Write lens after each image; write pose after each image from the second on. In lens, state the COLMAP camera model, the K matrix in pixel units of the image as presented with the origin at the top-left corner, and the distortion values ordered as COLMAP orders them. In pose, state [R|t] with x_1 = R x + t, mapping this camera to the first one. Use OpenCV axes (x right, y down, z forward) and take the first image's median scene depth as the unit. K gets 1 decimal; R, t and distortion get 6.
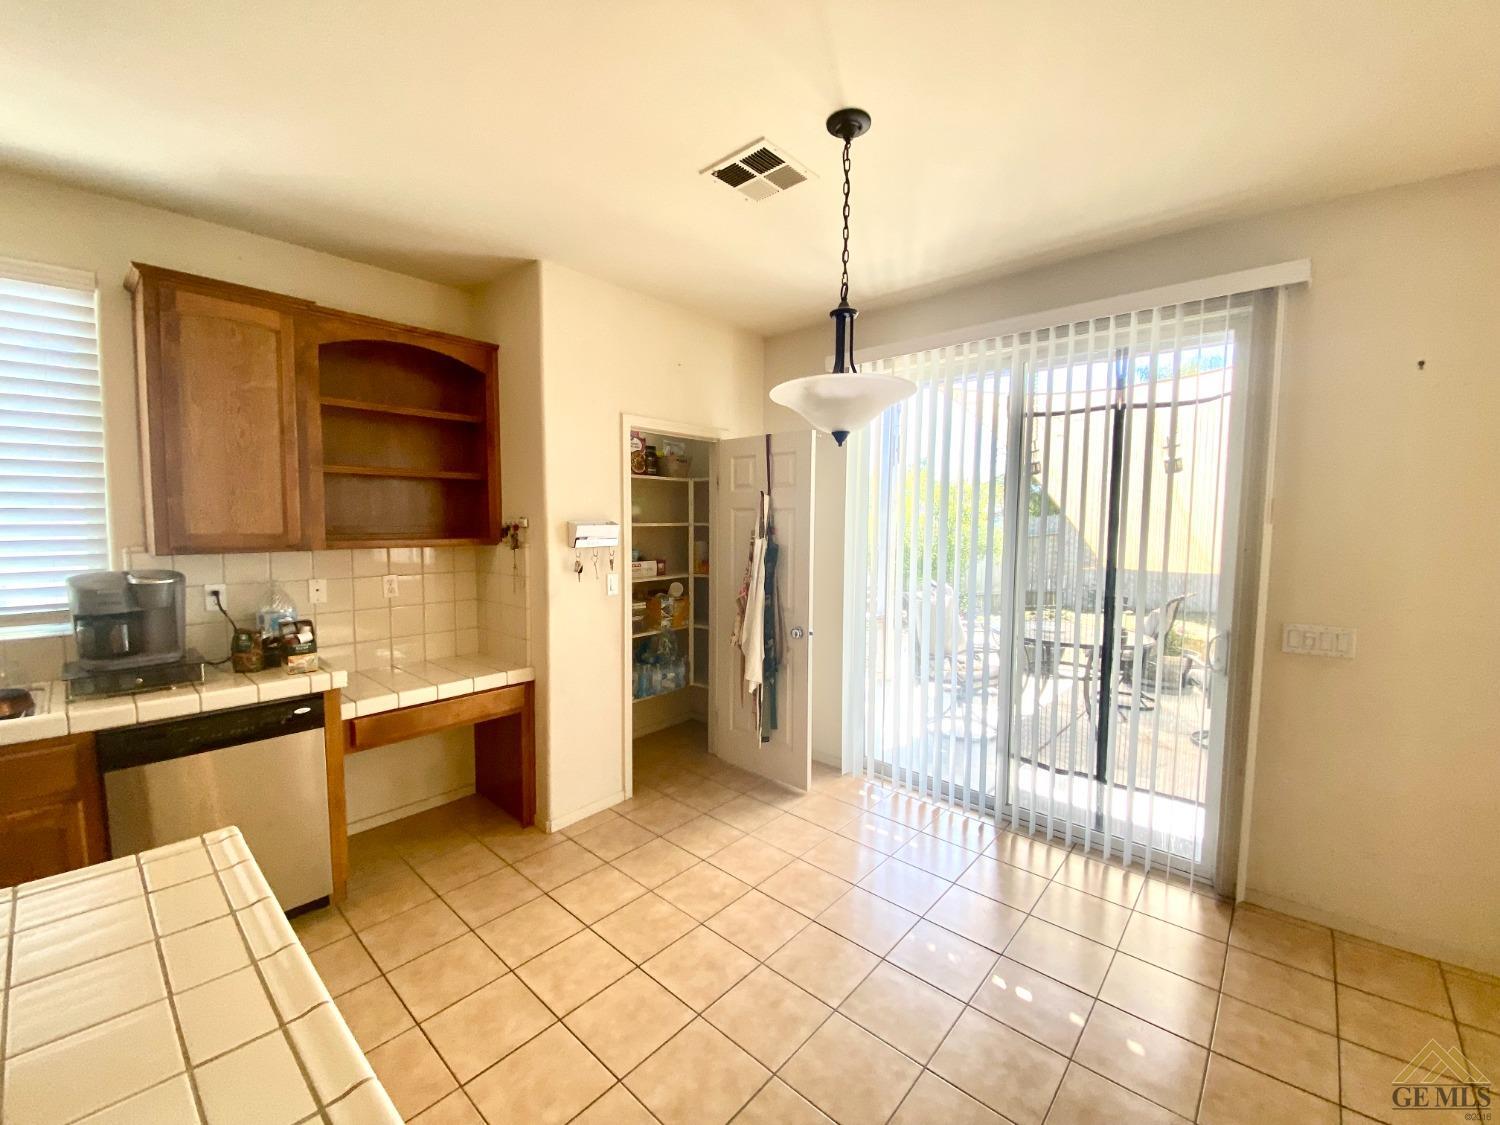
lens RADIAL K [[611.1, 0, 750.4], [0, 611.1, 550.7], [0, 0, 1]] dist [-0.010534, -0.001443]
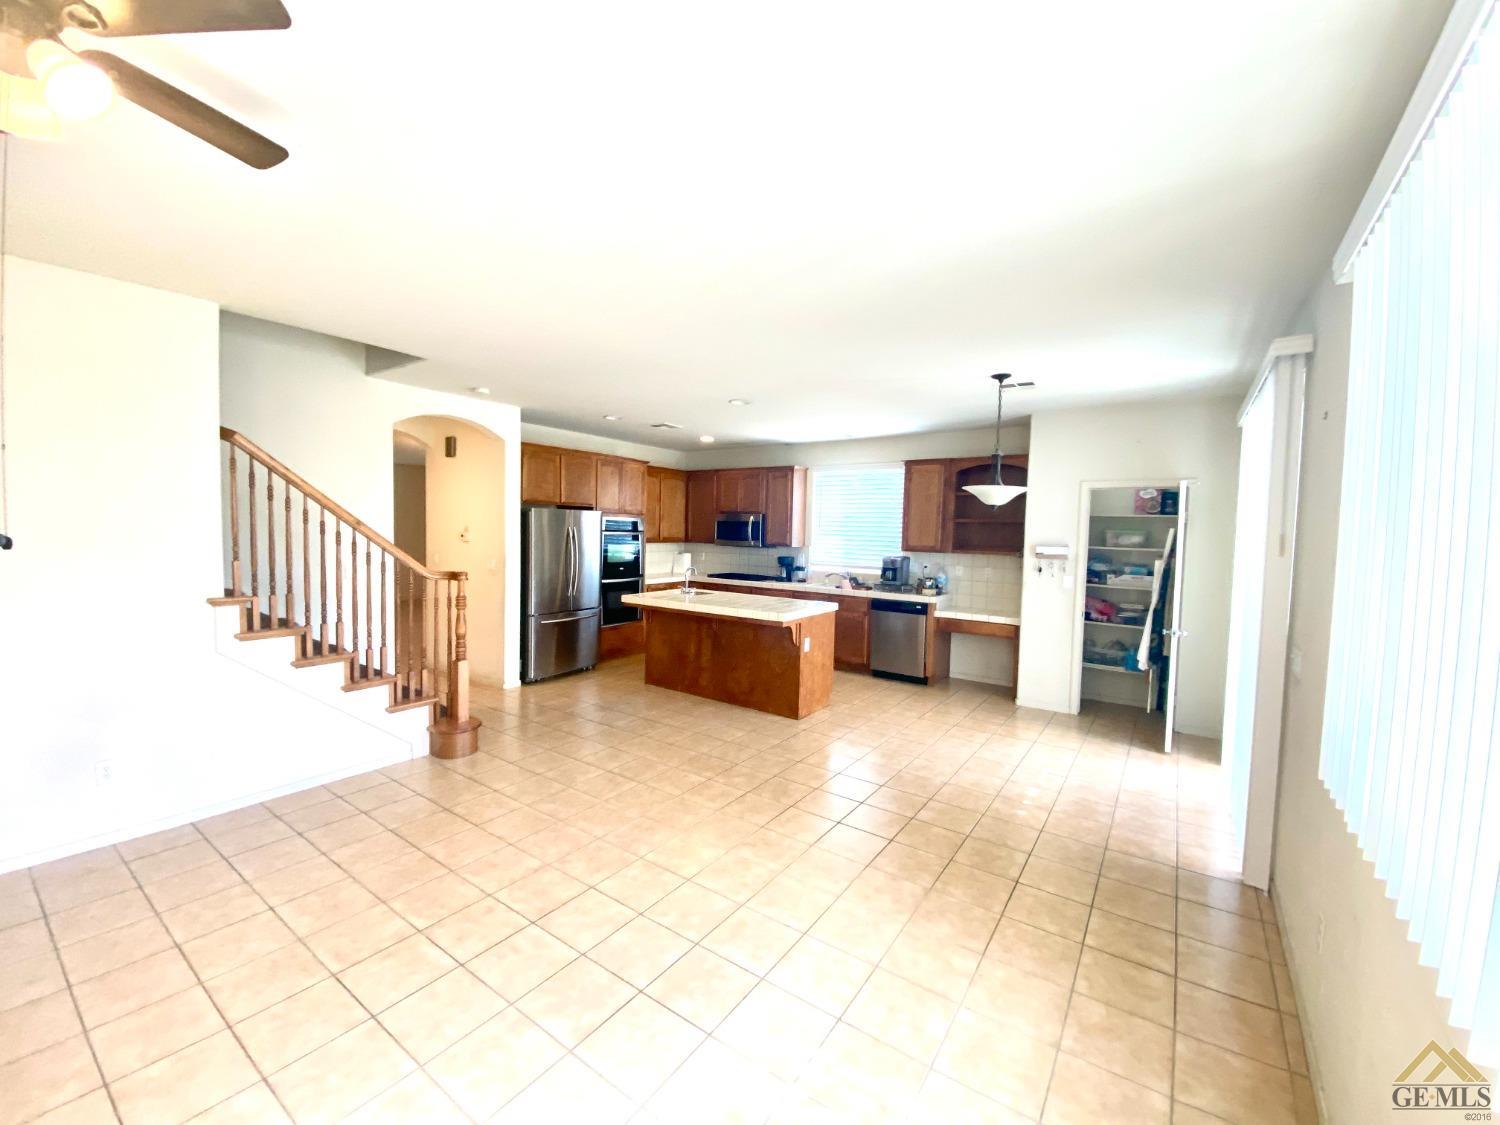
lens RADIAL K [[612.0, 0, 743.5], [0, 612.0, 570.3], [0, 0, 1]] dist [0.016979, -0.000512]
pose [[0.097971, 0.057681, -0.993516, 1.413485], [-0.082682, 0.995339, 0.049633, 0.010846], [0.991749, 0.077283, 0.102284, -0.089115]]
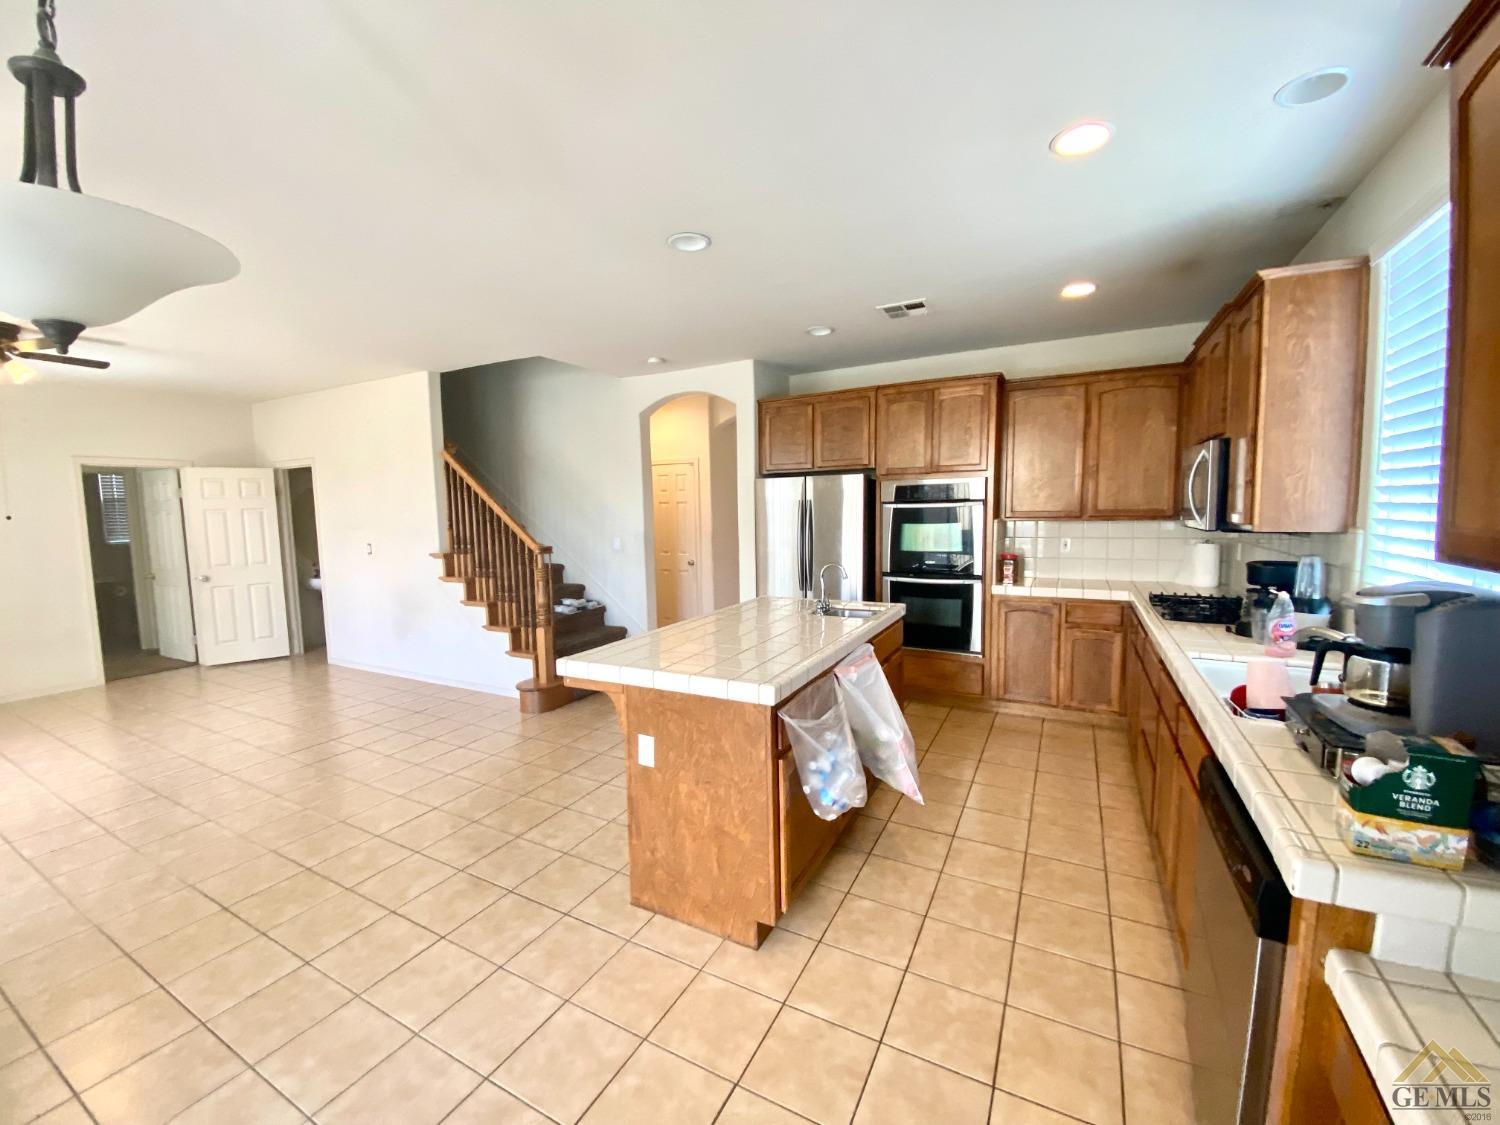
lens RADIAL K [[611.1, 0, 742.1], [0, 611.1, 552.0], [0, 0, 1]] dist [-0.010534, -0.001443]
pose [[-0.978960, 0.020974, -0.202973, -0.183965], [-0.005387, 0.991700, 0.128457, -0.046248], [0.203983, 0.126848, -0.970722, 0.965668]]
